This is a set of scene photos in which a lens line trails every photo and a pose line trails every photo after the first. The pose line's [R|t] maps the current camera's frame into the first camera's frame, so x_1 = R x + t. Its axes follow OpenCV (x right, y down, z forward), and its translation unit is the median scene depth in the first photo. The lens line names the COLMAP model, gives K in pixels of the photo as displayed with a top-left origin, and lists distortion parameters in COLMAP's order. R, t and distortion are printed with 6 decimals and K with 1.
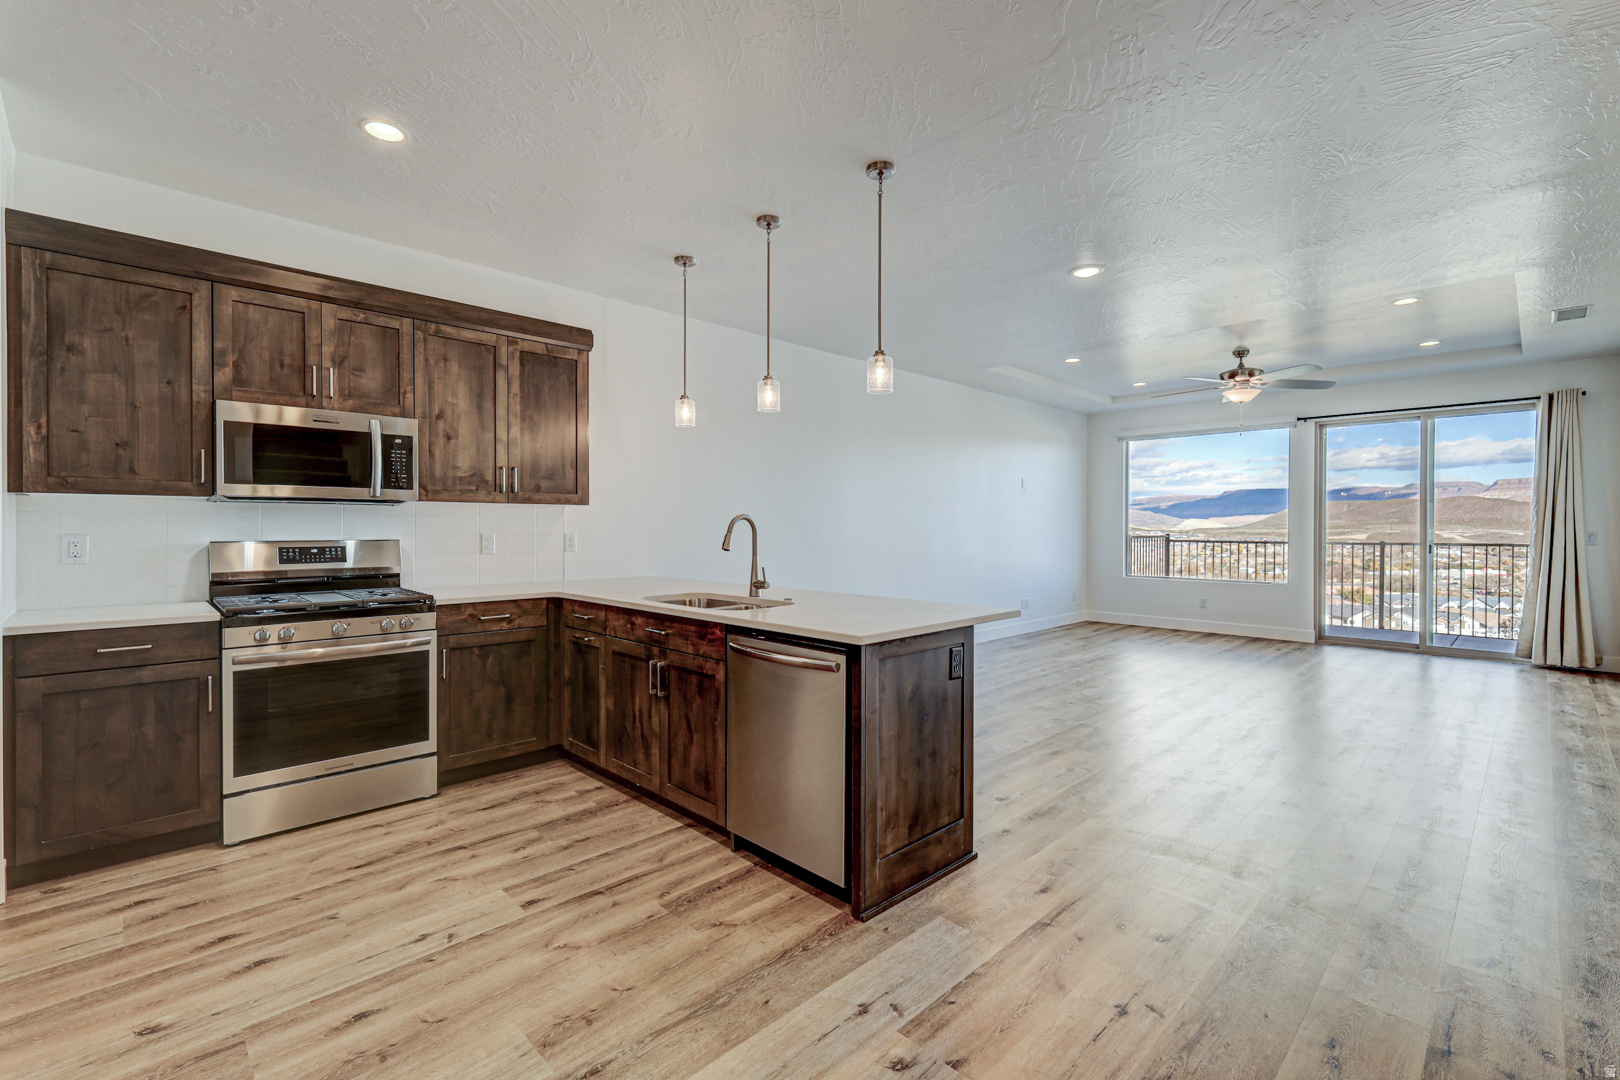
lens RADIAL K [[706.2, 0, 810.0], [0, 706.2, 540.0], [0, 0, 1]] dist [0.000574, 0.000117]
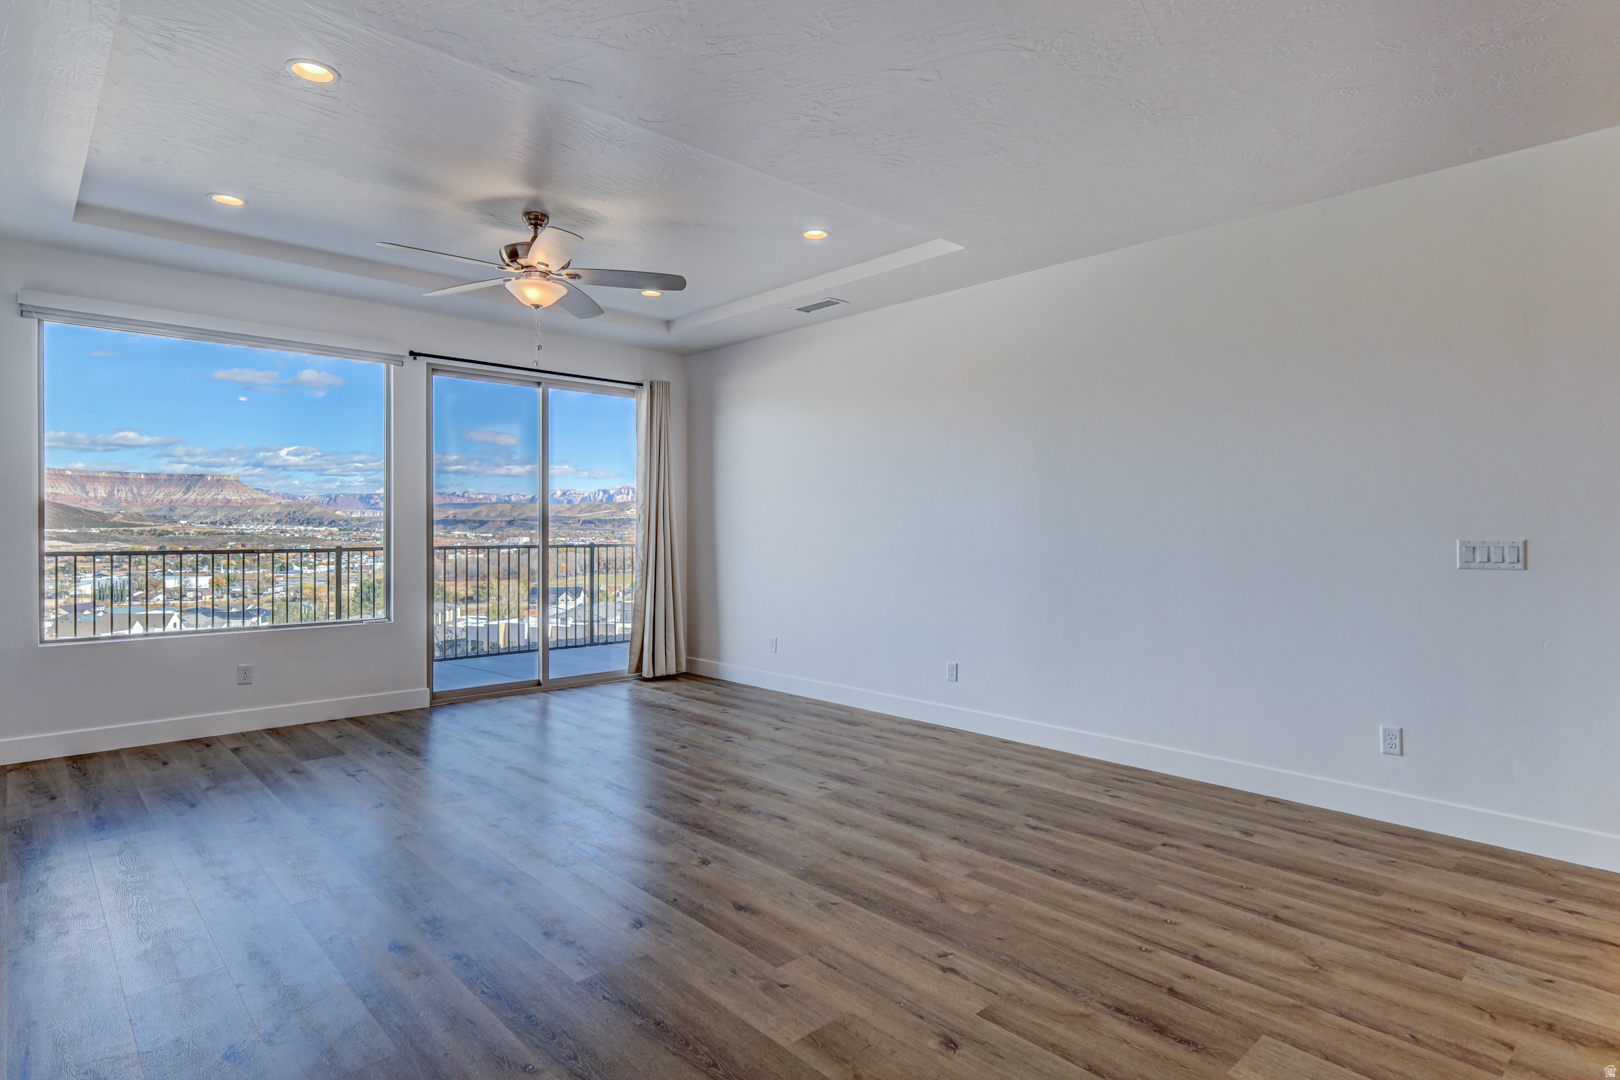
lens RADIAL K [[872.7, 0, 809.7], [0, 872.7, 533.5], [0, 0, 1]] dist [0.004029, -0.001001]
pose [[0.015184, -0.006470, 0.999864, -0.076759], [0.015027, 0.999868, 0.006242, -0.011528], [-0.999772, 0.014930, 0.015279, 0.659091]]
